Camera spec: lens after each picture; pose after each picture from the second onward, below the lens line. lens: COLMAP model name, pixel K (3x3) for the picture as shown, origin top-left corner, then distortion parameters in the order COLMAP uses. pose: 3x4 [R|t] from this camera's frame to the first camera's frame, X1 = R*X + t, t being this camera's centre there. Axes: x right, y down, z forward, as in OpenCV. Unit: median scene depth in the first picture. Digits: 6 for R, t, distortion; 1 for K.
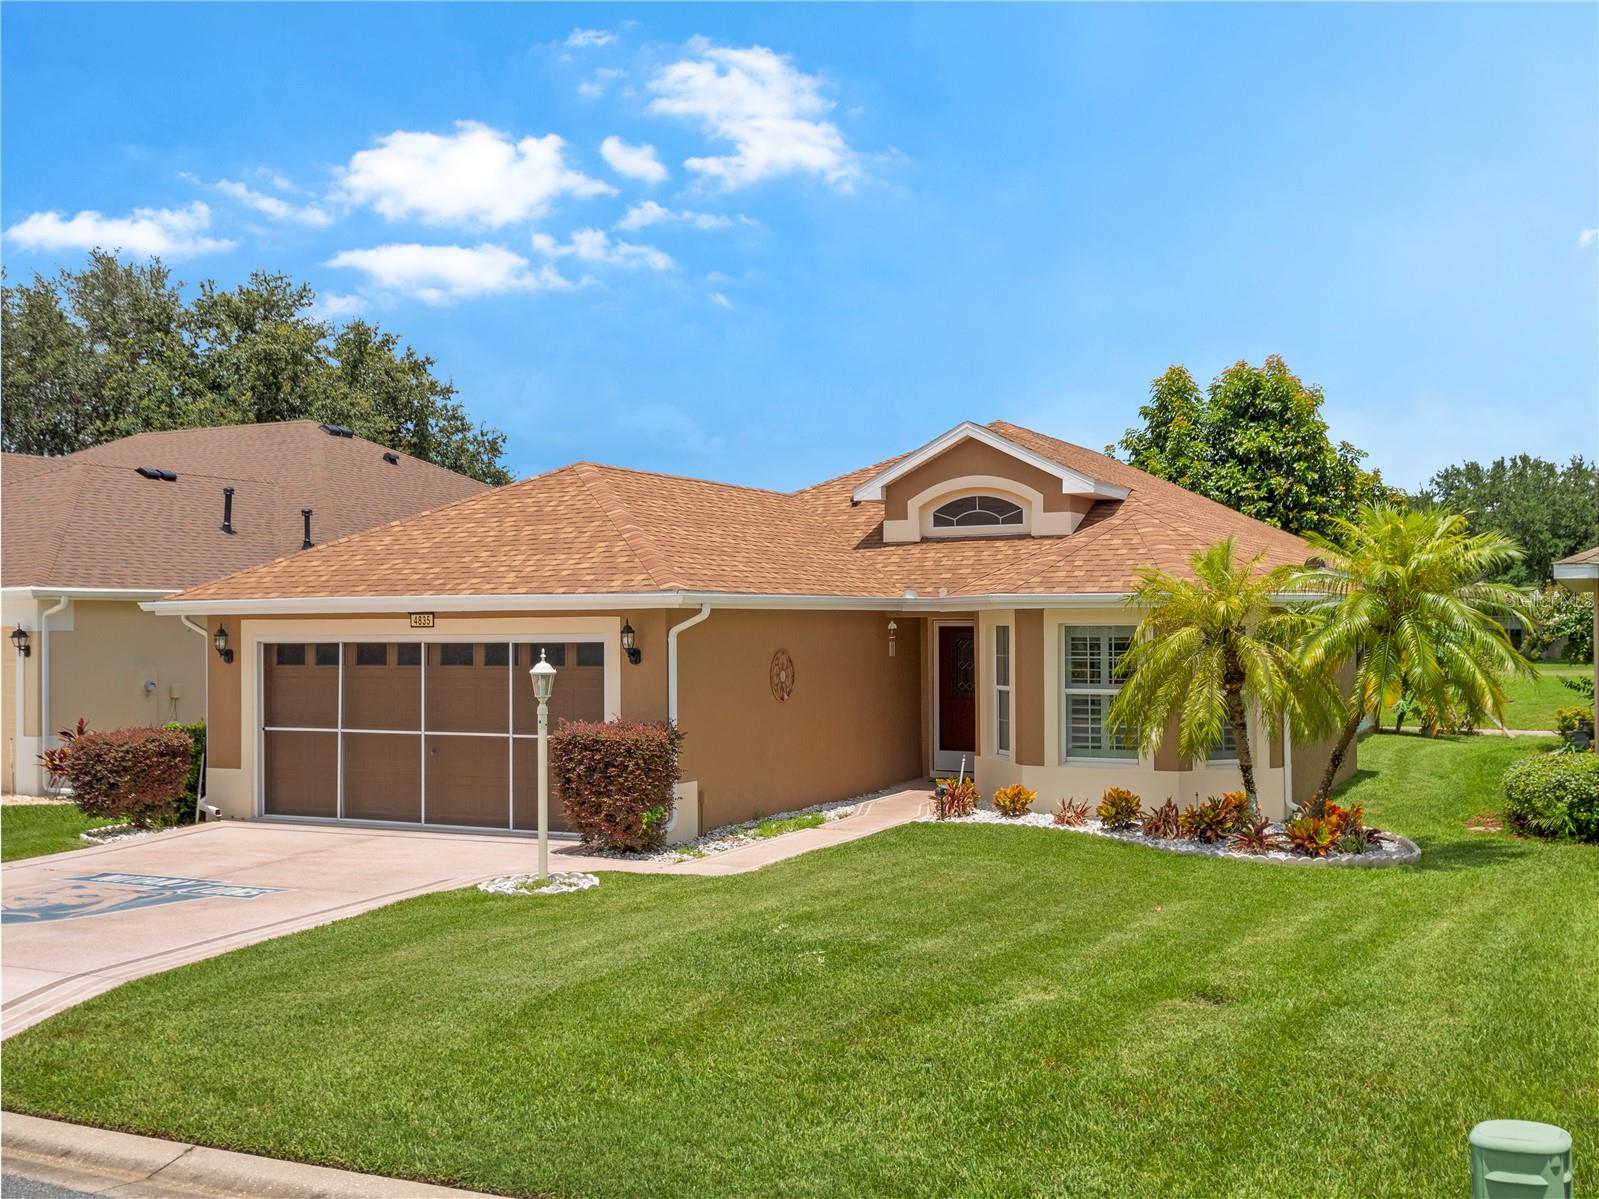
lens RADIAL K [[1631.9, 0, 799.2], [0, 1631.9, 608.2], [0, 0, 1]] dist [0.030553, 0.000000]
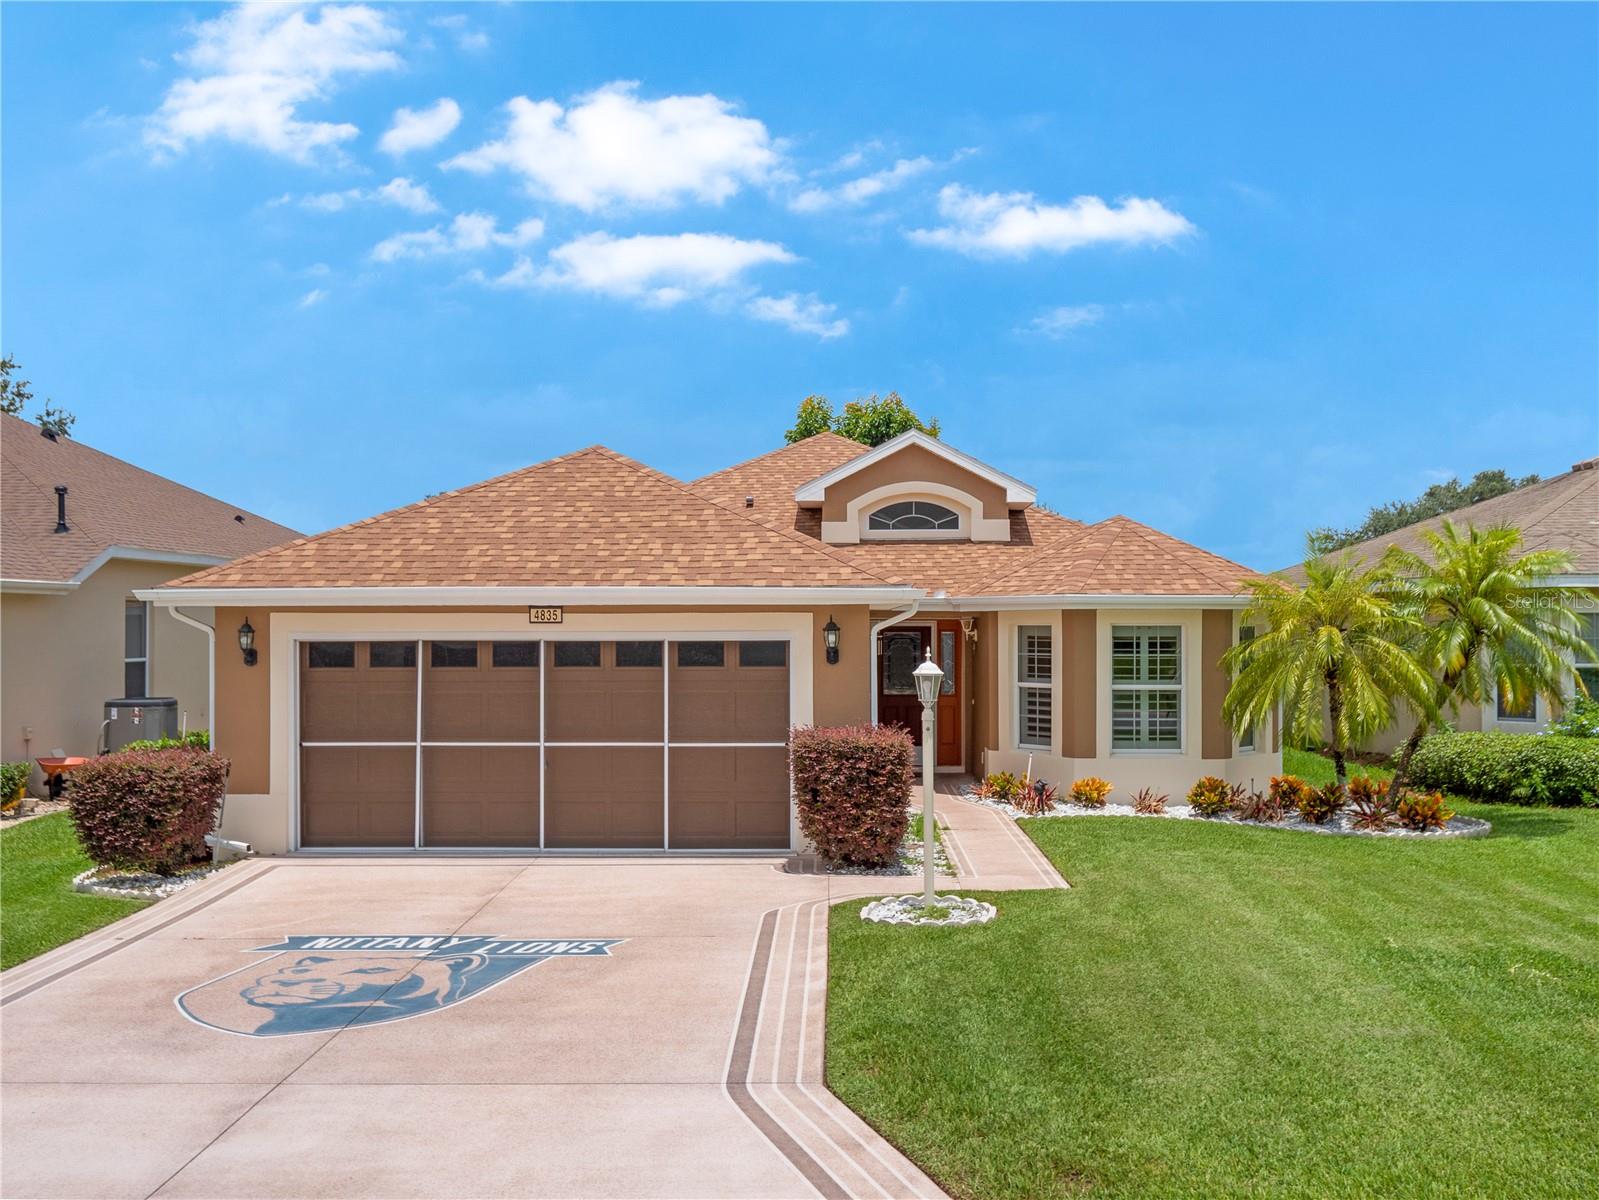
lens RADIAL K [[1440.1, 0, 800.5], [0, 1440.1, 594.5], [0, 0, 1]] dist [0.004683, 0.012558]
pose [[0.905862, 0.014508, 0.423325, -0.418396], [-0.009313, 0.999854, -0.014337, 0.005954], [-0.423471, 0.009045, 0.905865, 0.236228]]
